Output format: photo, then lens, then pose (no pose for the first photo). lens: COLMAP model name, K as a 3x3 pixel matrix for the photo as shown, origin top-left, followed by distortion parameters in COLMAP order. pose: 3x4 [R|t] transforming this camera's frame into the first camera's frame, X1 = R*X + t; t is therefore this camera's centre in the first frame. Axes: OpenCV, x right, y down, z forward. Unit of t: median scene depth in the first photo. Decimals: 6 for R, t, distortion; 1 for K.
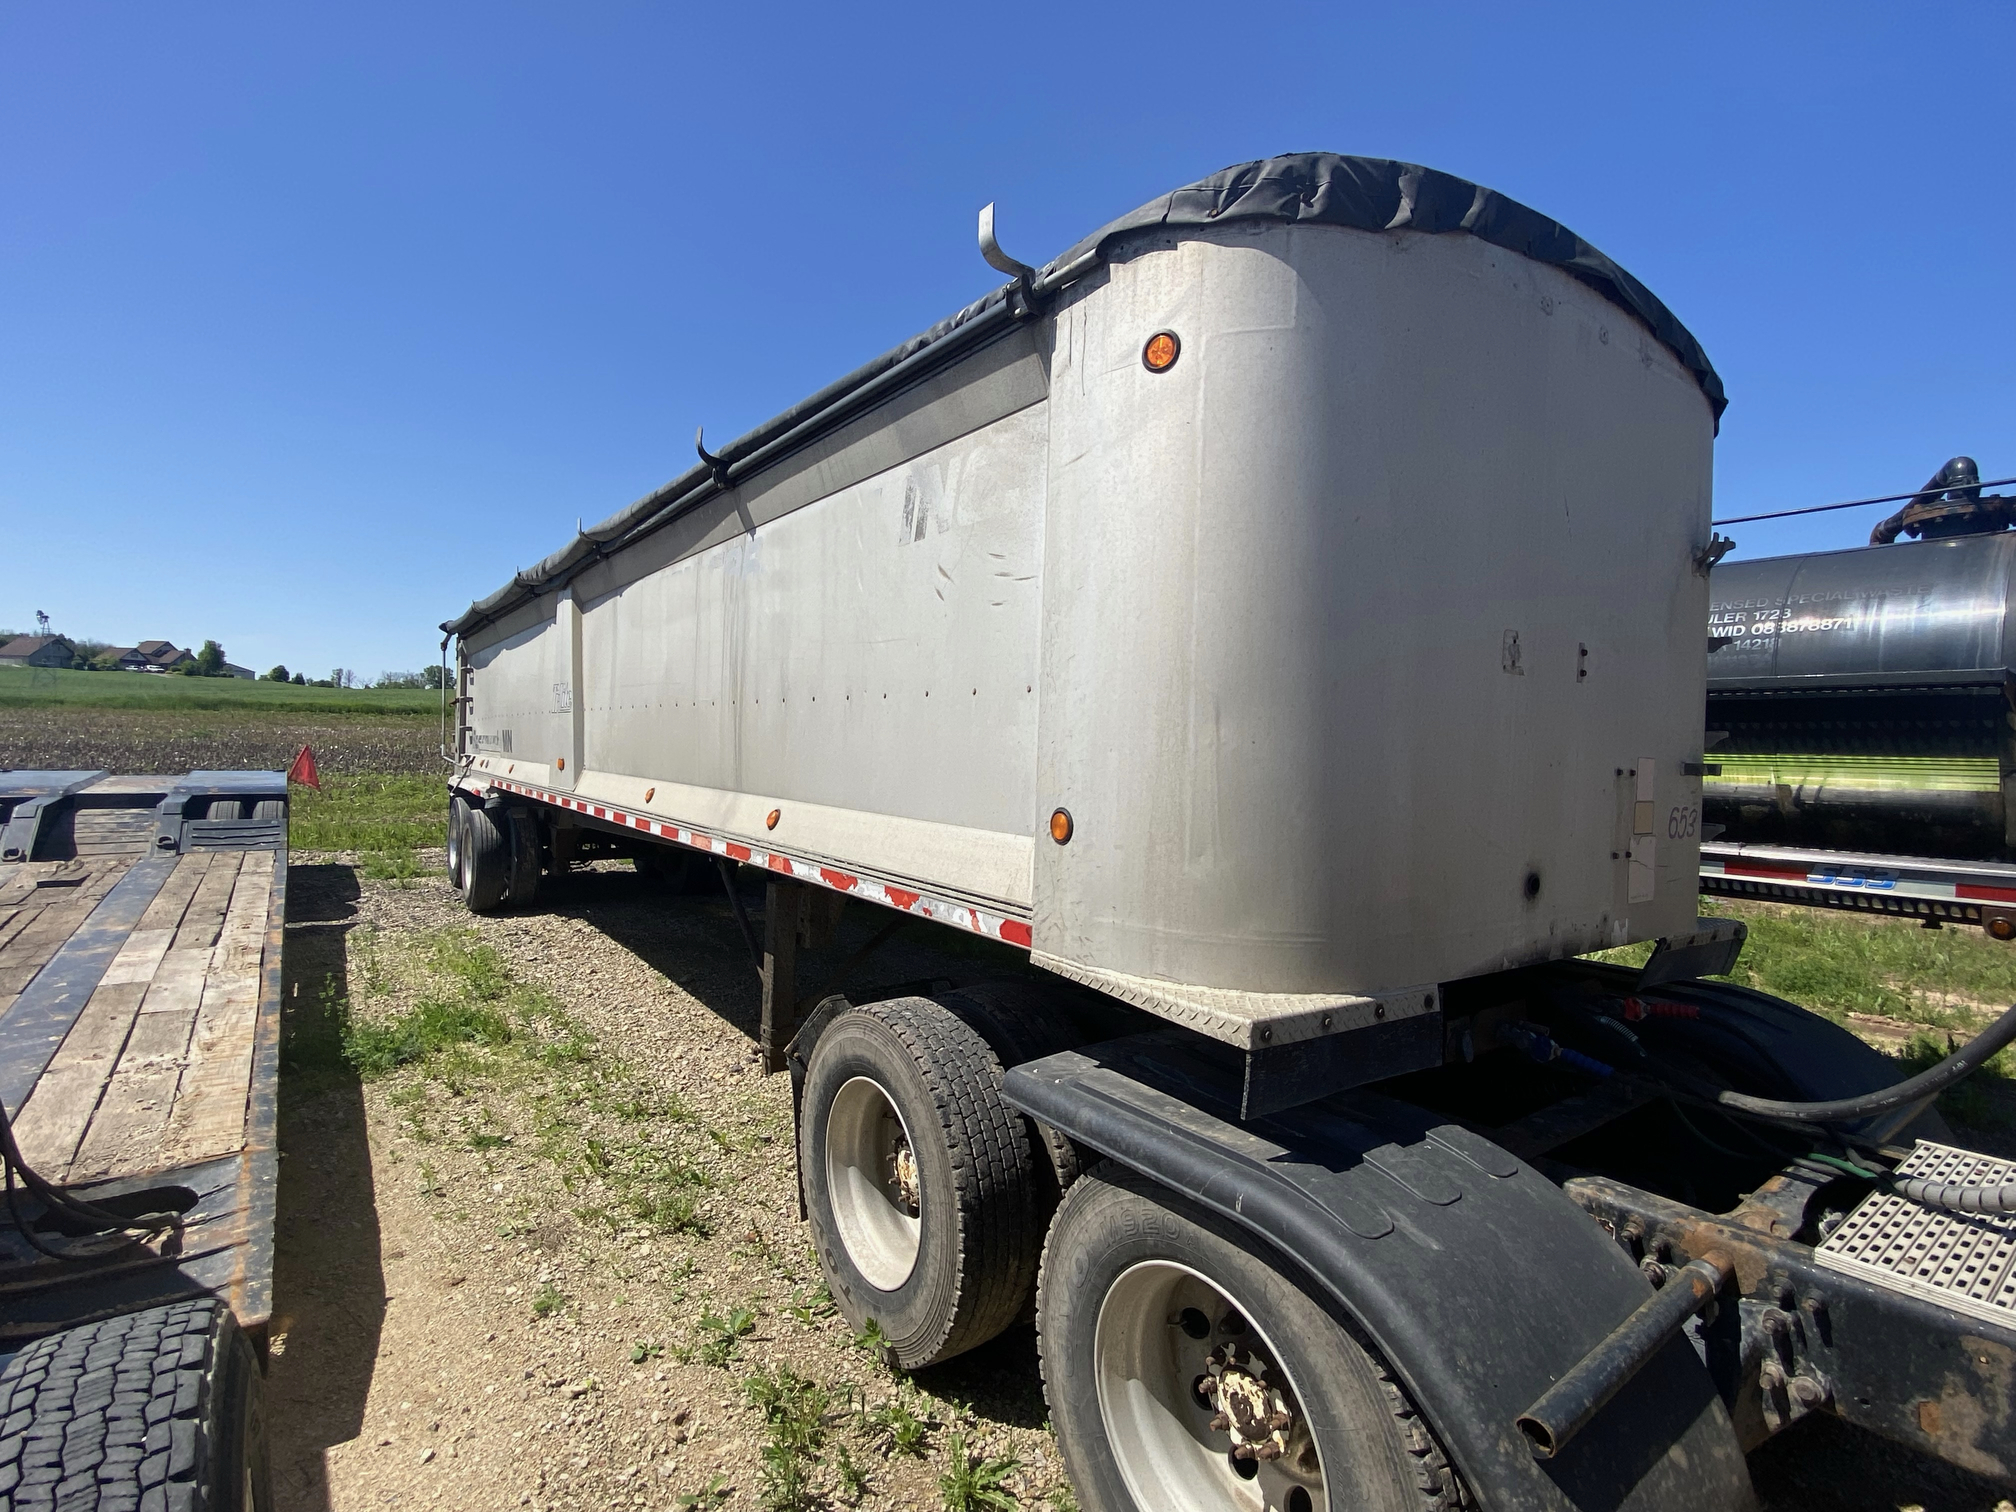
lens RADIAL K [[972.3, 0, 1008.0], [0, 972.3, 756.0], [0, 0, 1]] dist [0.079050, -0.086841]
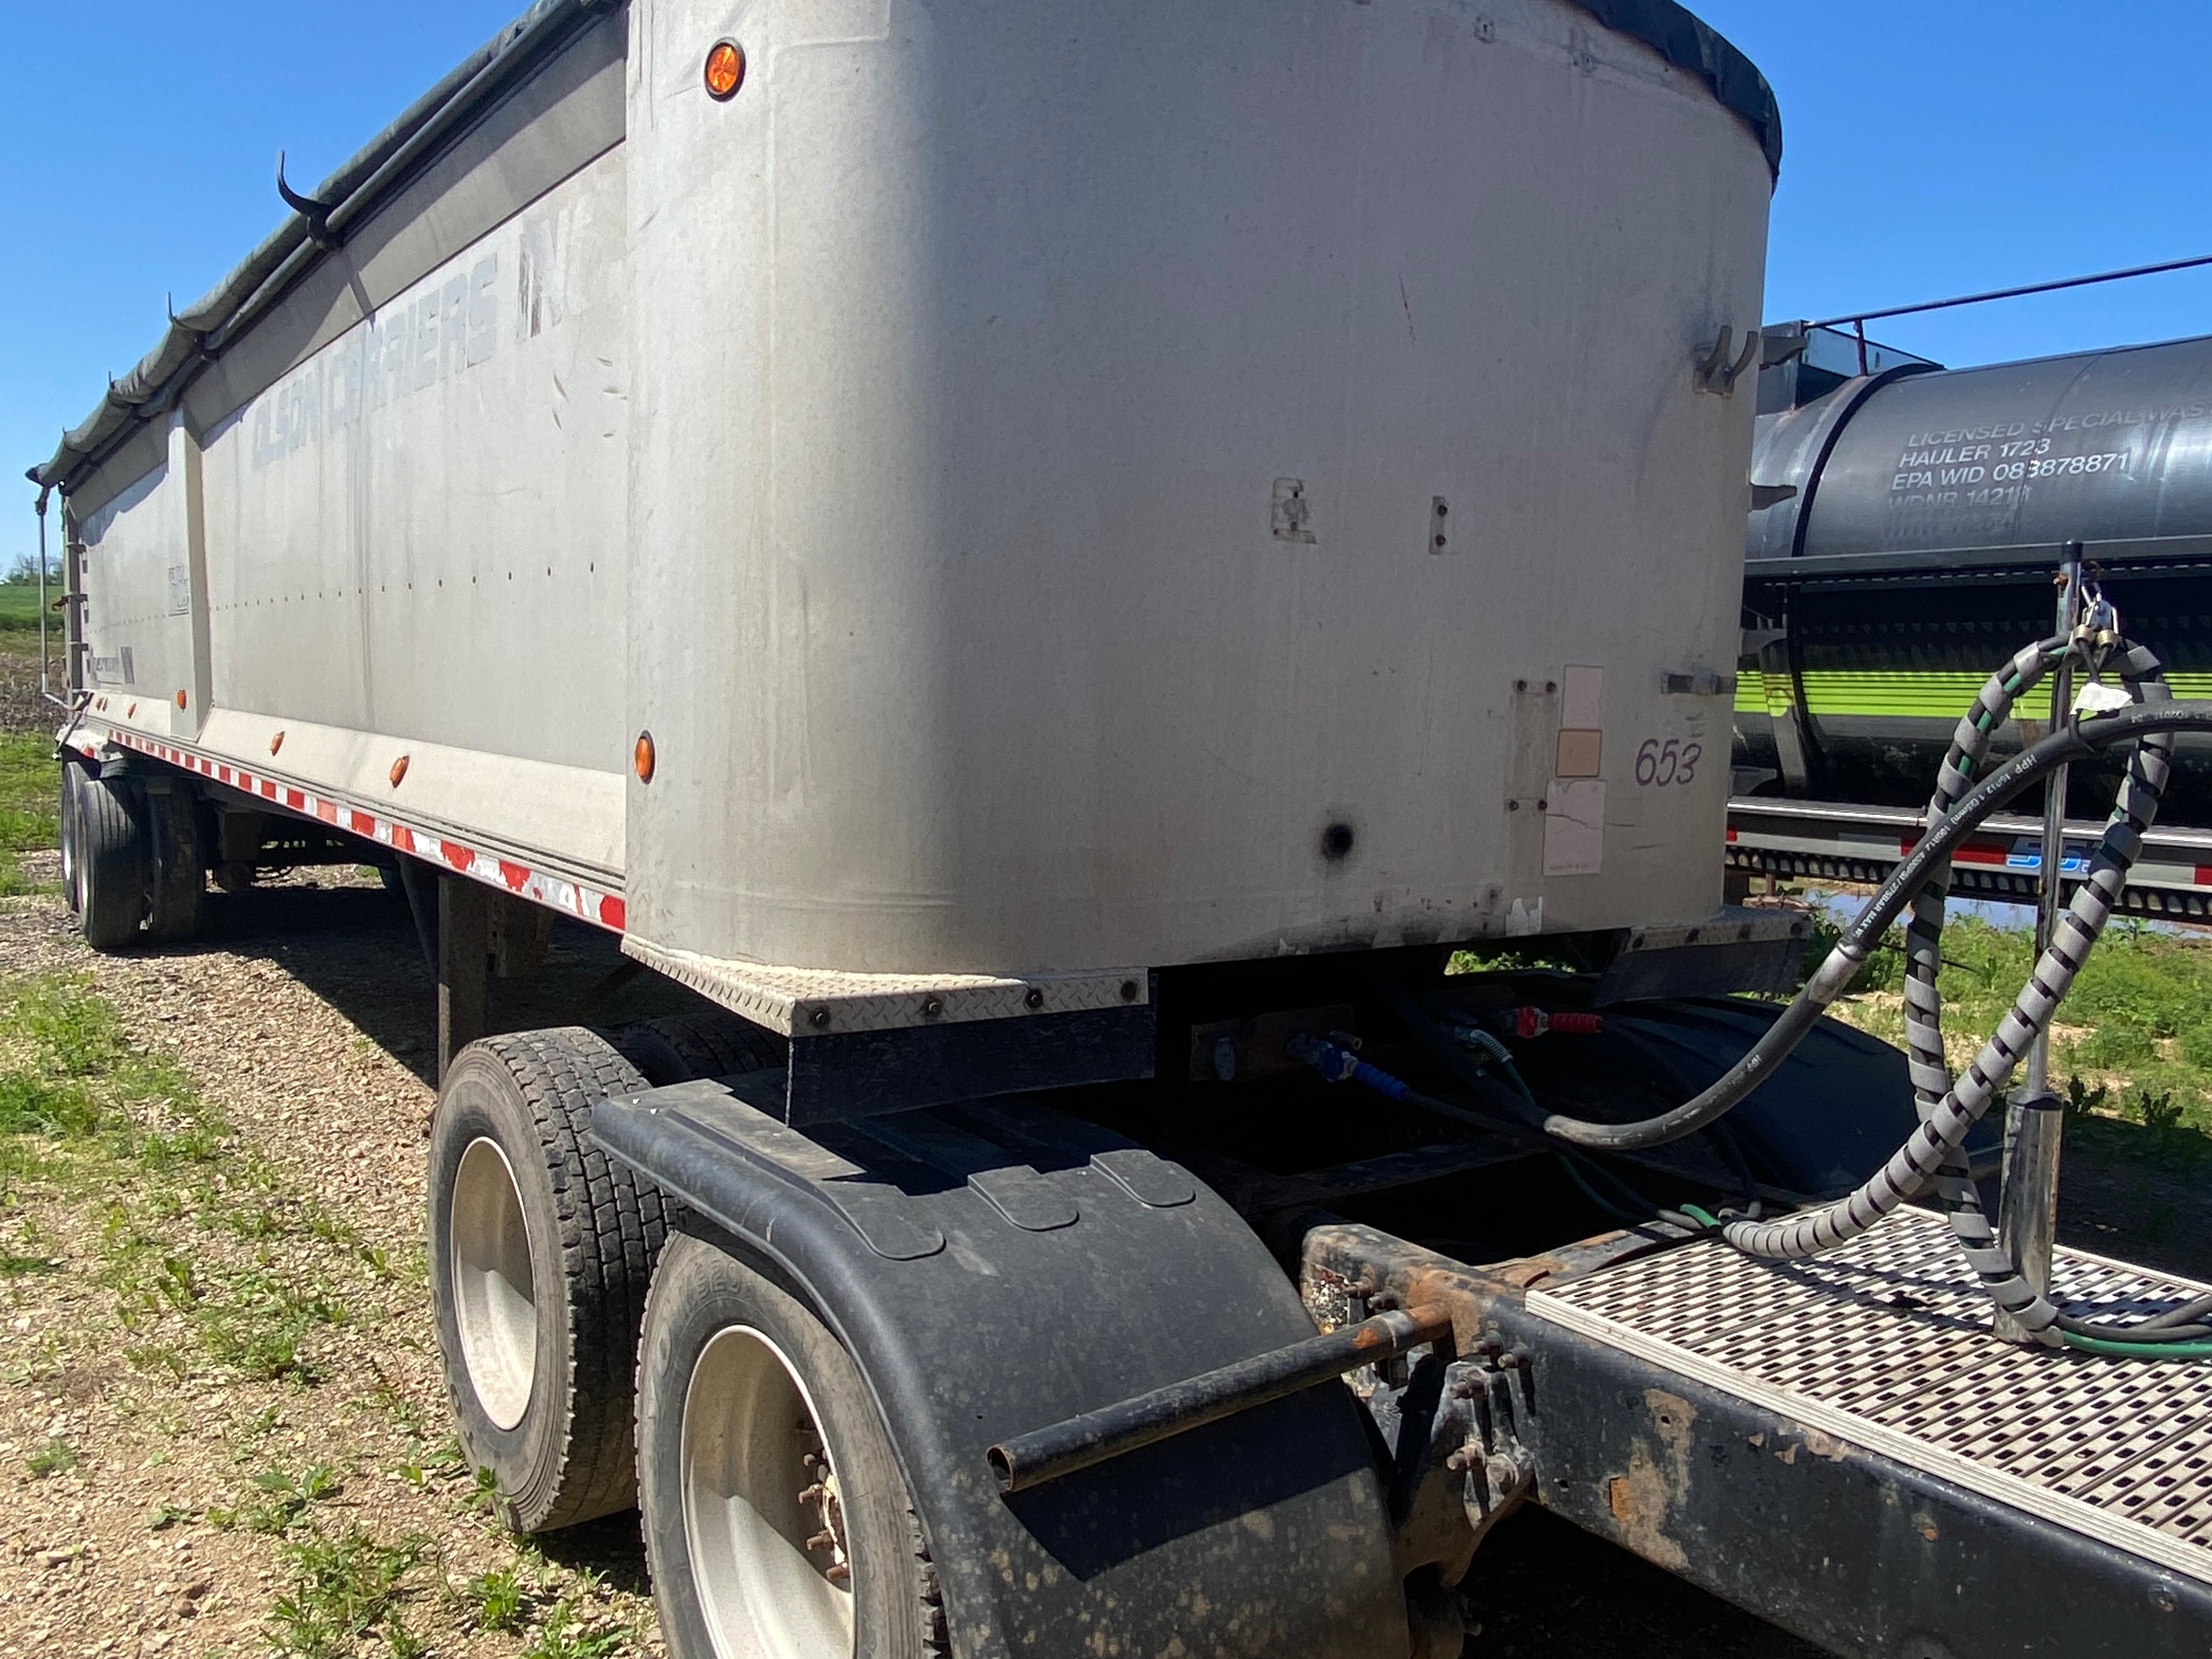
lens RADIAL K [[1693.7, 0, 1119.7], [0, 1693.7, 837.5], [0, 0, 1]] dist [0.100003, -0.121833]
pose [[0.999996, -0.002113, -0.001685, 0.326799], [0.002238, 0.996957, 0.077927, 0.028347], [0.001516, -0.077931, 0.996958, -0.195048]]
